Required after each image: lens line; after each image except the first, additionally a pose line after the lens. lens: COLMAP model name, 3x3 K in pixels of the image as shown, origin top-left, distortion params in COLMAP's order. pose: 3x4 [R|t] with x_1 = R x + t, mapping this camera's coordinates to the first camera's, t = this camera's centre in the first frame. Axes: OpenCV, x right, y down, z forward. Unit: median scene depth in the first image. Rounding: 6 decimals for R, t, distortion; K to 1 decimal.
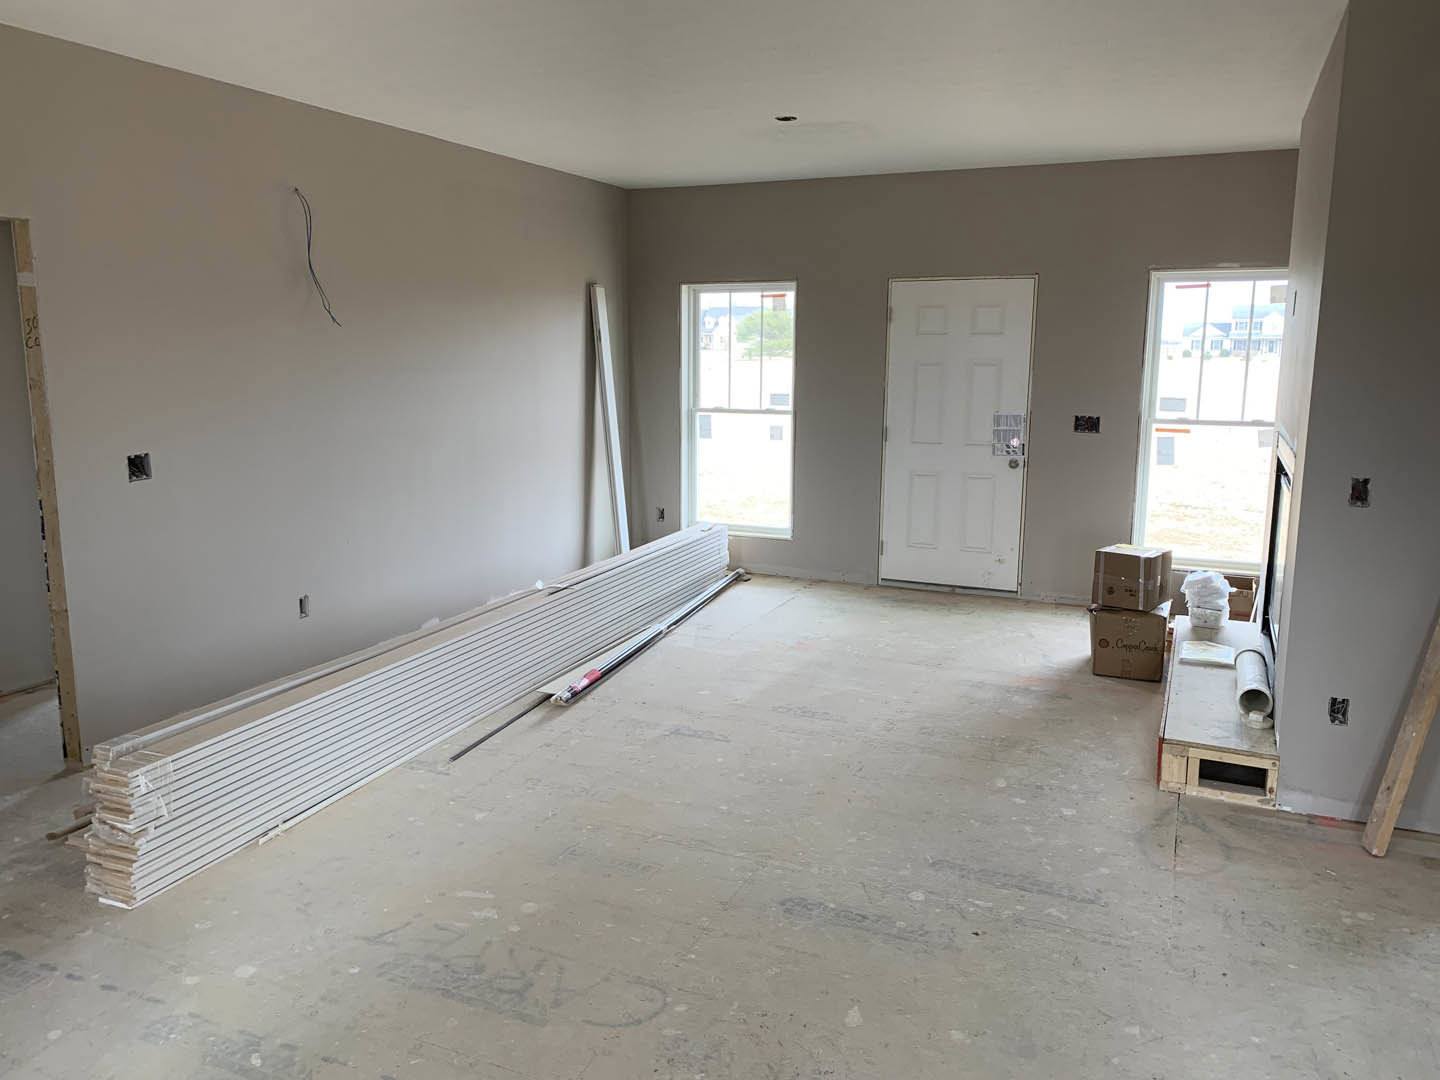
lens RADIAL K [[1091.1, 0, 720.1], [0, 1091.1, 540.9], [0, 0, 1]] dist [0.005090, 0.001317]
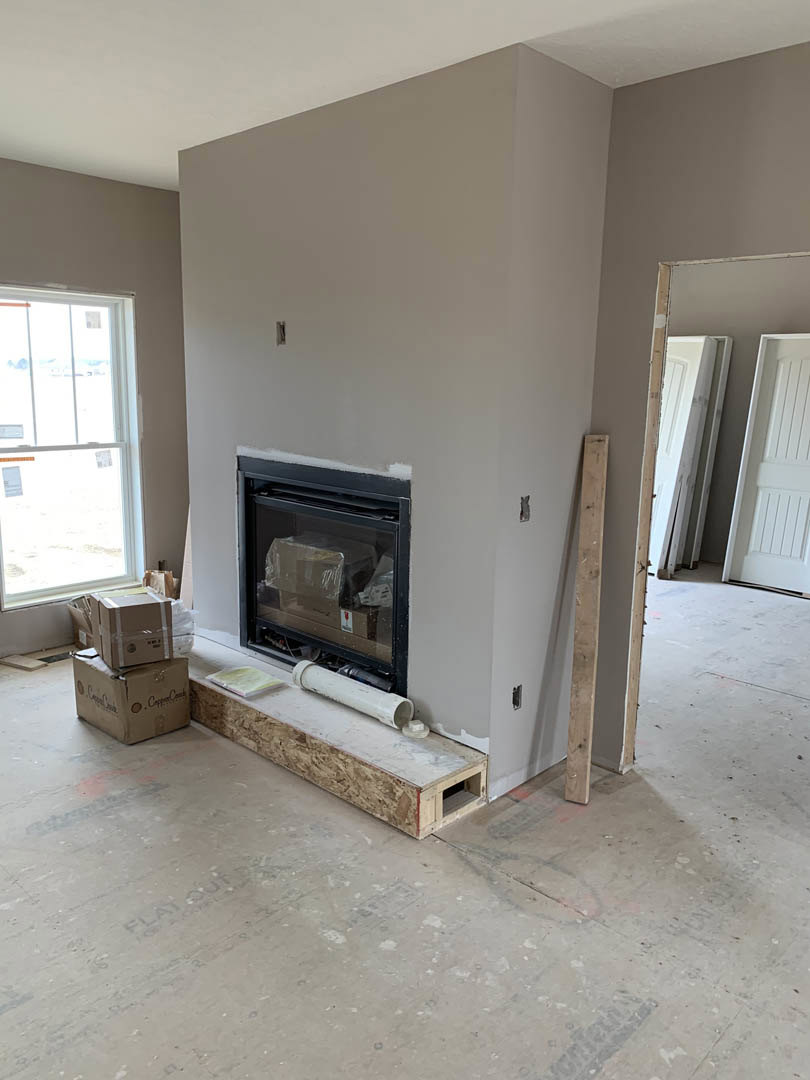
lens RADIAL K [[821.1, 0, 407.6], [0, 821.1, 531.5], [0, 0, 1]] dist [0.028069, -0.008342]
pose [[0.336862, -0.168828, 0.926294, -0.178687], [0.146778, 0.981182, 0.125453, -0.103172], [-0.930043, 0.093699, 0.355303, 0.571645]]
